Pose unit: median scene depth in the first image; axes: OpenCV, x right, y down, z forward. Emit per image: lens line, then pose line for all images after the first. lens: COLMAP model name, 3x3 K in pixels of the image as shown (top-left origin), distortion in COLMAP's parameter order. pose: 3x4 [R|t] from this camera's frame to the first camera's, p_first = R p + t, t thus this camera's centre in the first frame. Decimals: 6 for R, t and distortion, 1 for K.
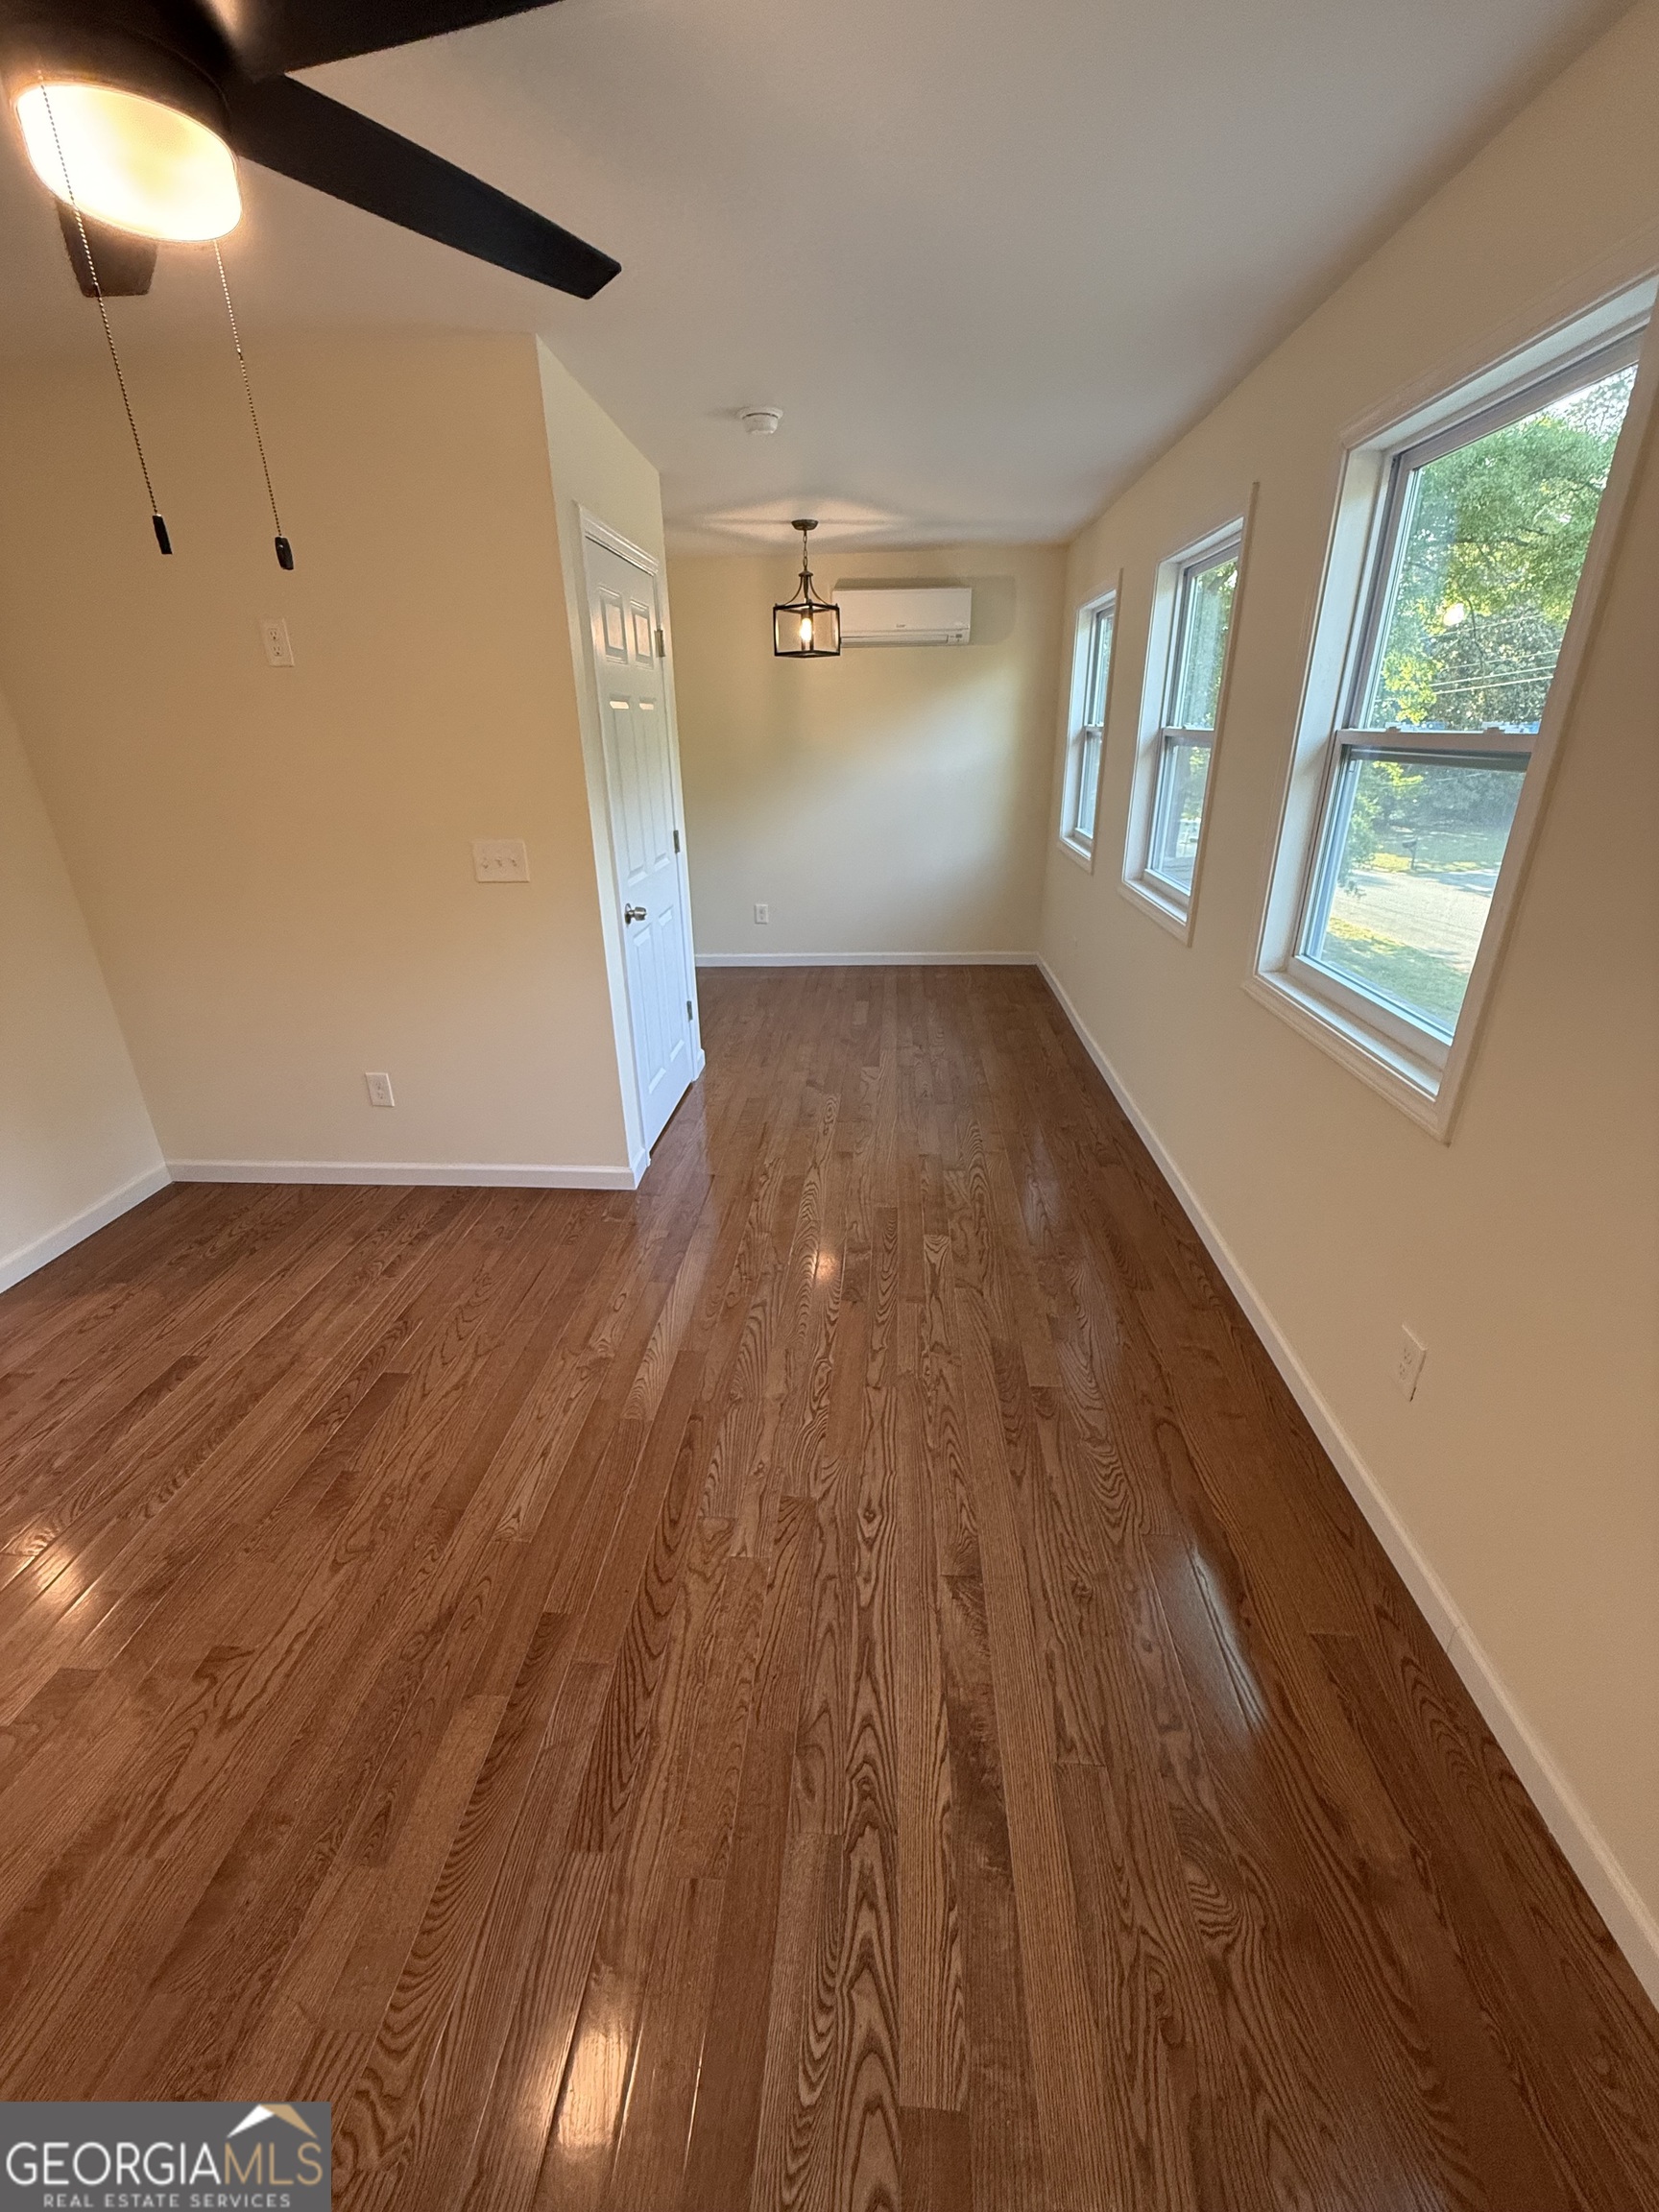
lens RADIAL K [[880.9, 0, 831.5], [0, 880.9, 1100.6], [0, 0, 1]] dist [-0.000615, 0.000865]
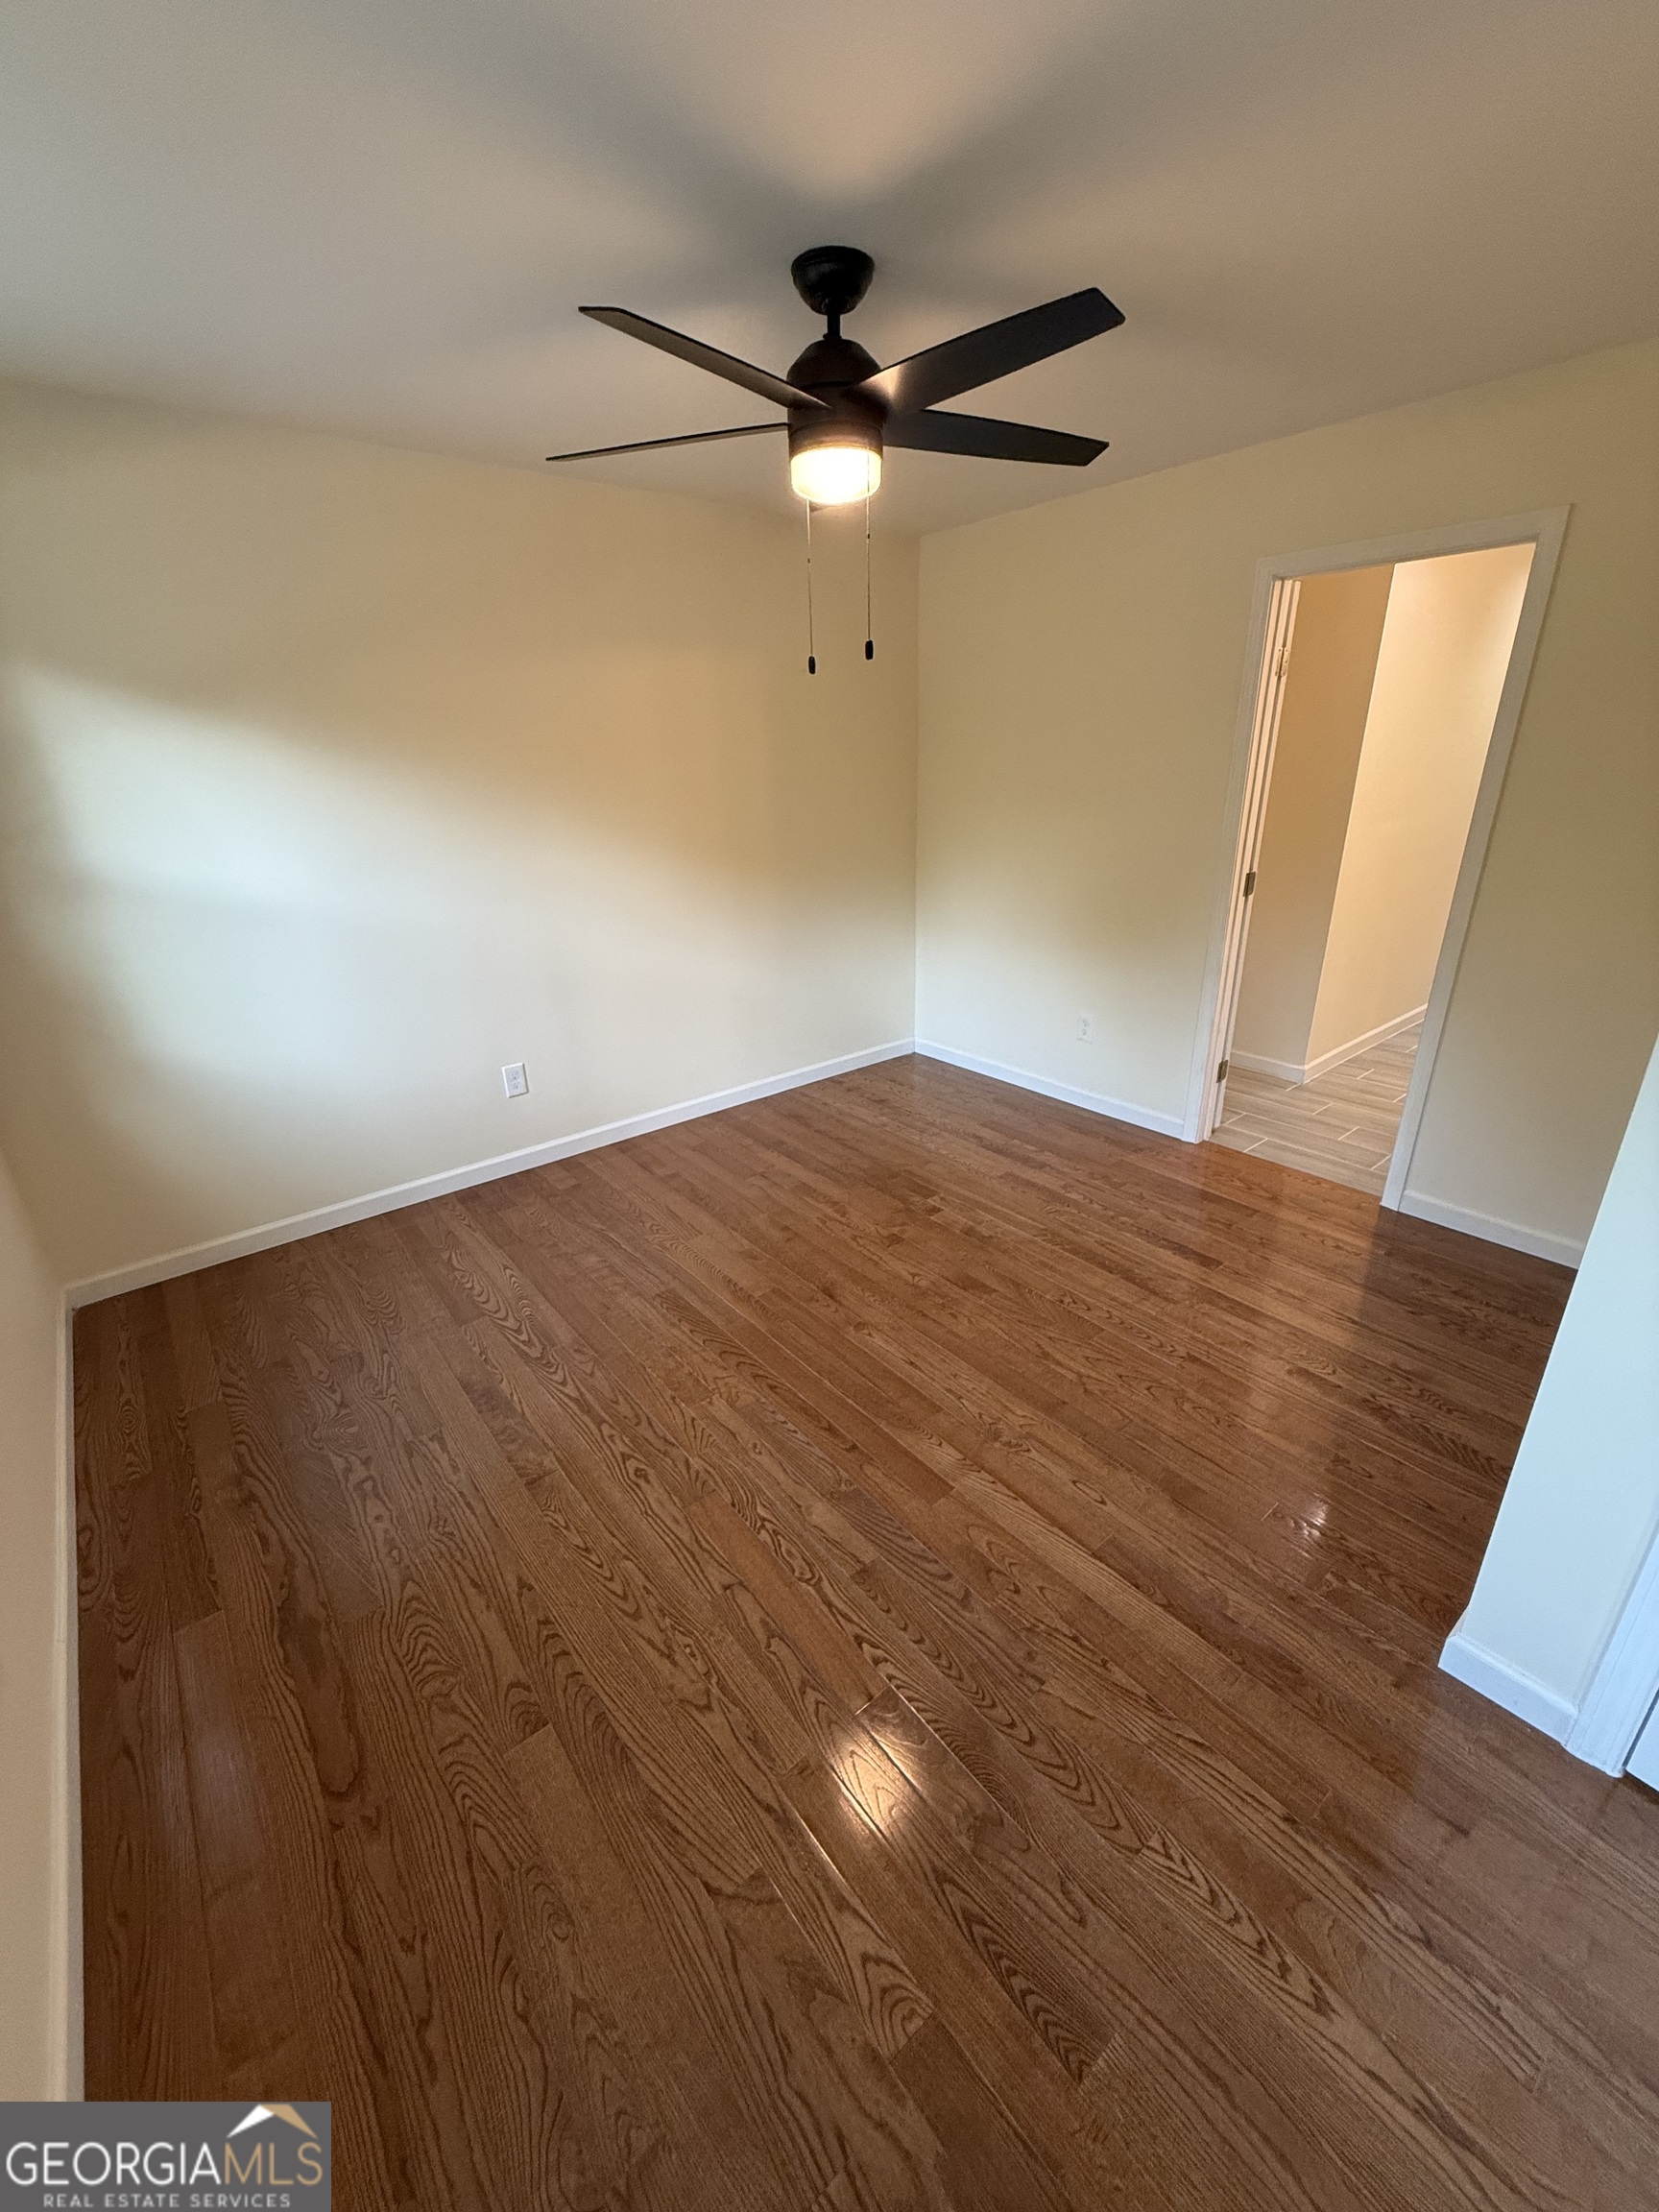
lens RADIAL K [[880.9, 0, 831.5], [0, 880.9, 1100.6], [0, 0, 1]] dist [-0.000615, 0.000865]
pose [[-0.731952, 0.281477, -0.620497, 0.271781], [-0.237084, 0.748555, 0.619238, -0.400438], [0.638778, 0.600363, -0.481173, 0.904204]]
